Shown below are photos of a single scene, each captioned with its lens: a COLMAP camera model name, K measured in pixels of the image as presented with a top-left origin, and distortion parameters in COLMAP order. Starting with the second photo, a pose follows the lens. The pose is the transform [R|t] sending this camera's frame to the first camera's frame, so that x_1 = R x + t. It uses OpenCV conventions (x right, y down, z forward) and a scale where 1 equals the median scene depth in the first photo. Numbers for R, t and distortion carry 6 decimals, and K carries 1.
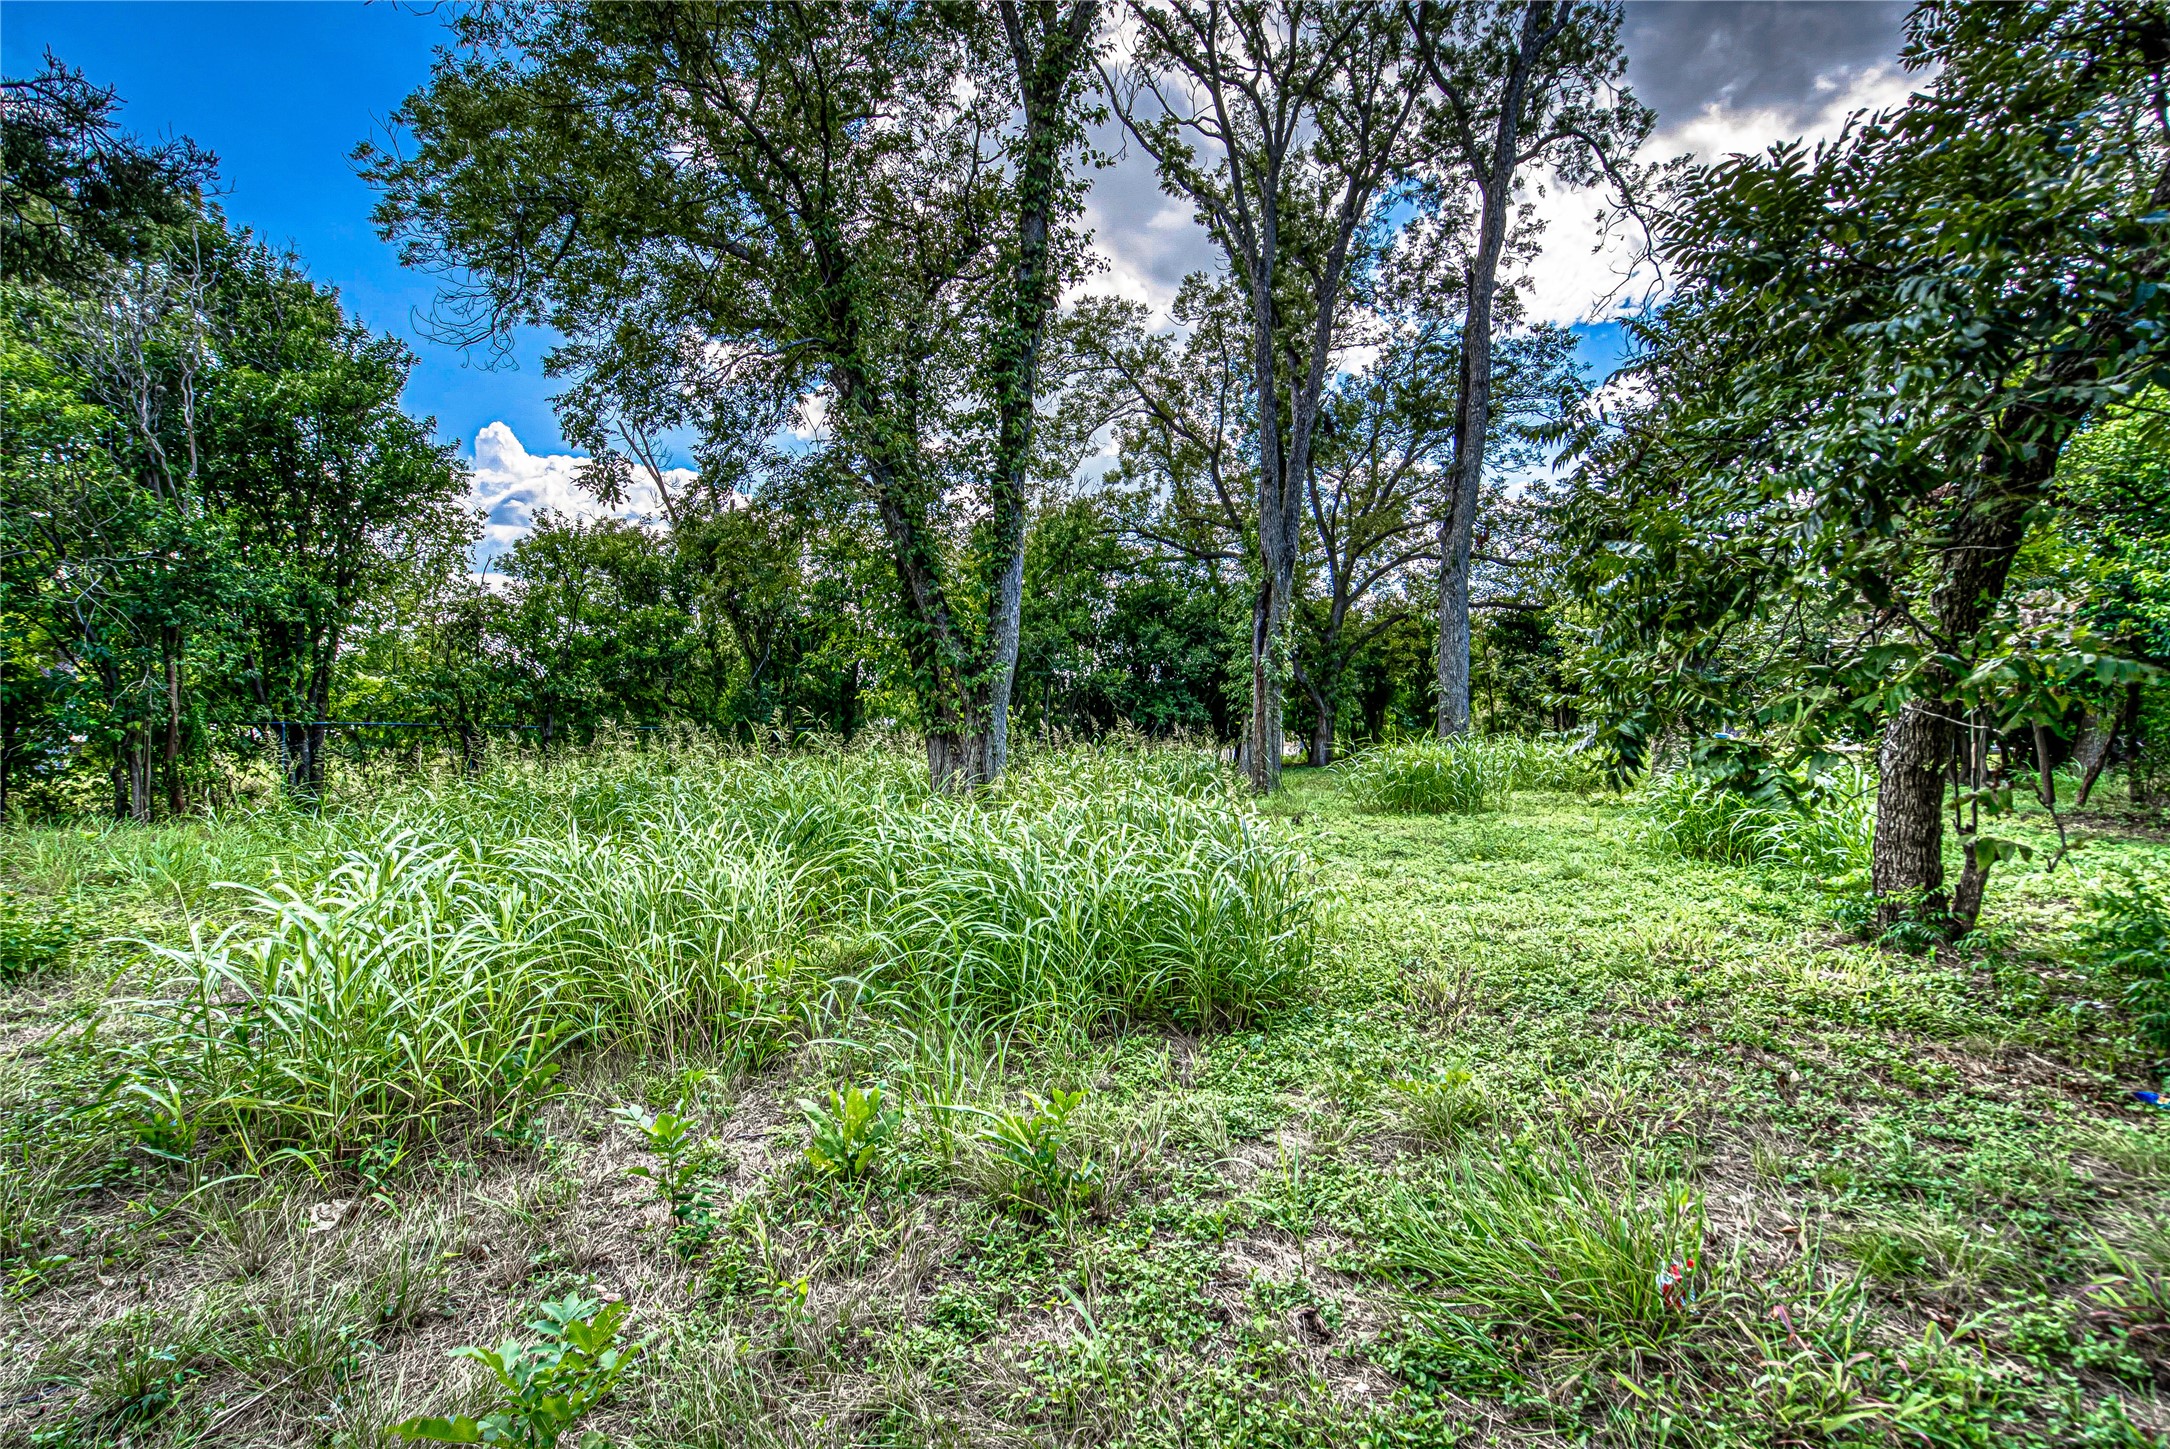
lens RADIAL K [[1000.3, 0, 1085.0], [0, 1000.3, 724.5], [0, 0, 1]] dist [-0.029460, 0.000037]
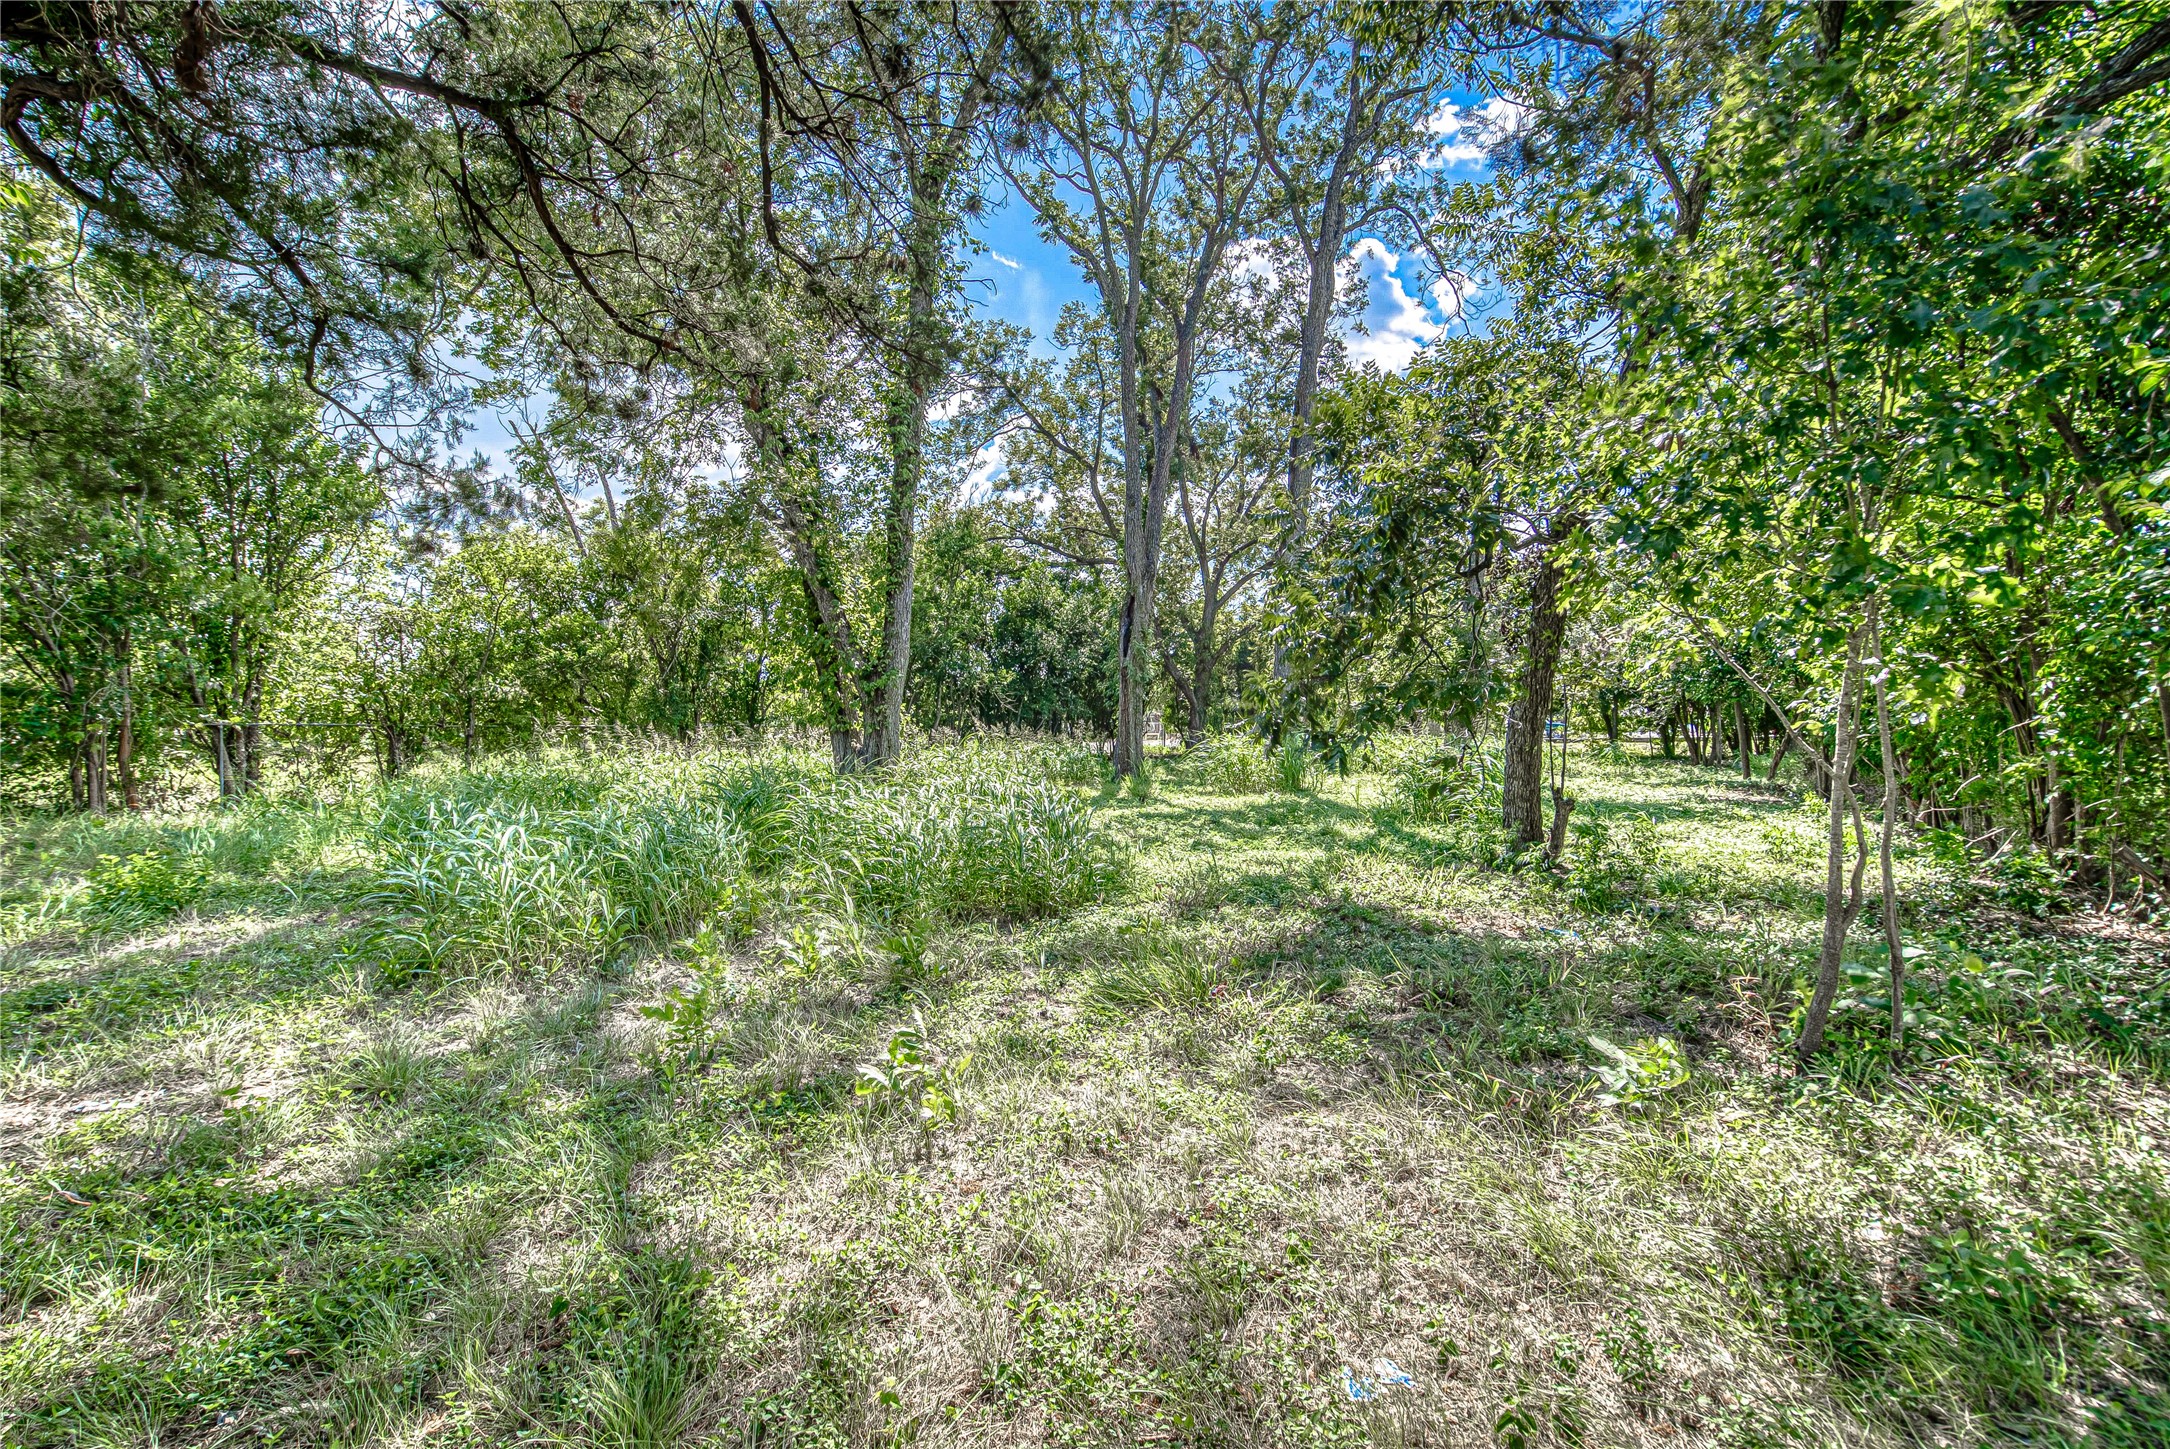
lens RADIAL K [[1000.3, 0, 1085.0], [0, 1000.3, 724.5], [0, 0, 1]] dist [-0.029460, 0.000037]
pose [[0.994695, -0.006379, 0.102670, 0.009659], [0.005643, 0.999956, 0.007463, -0.002566], [-0.102713, -0.006844, 0.994688, -0.105969]]
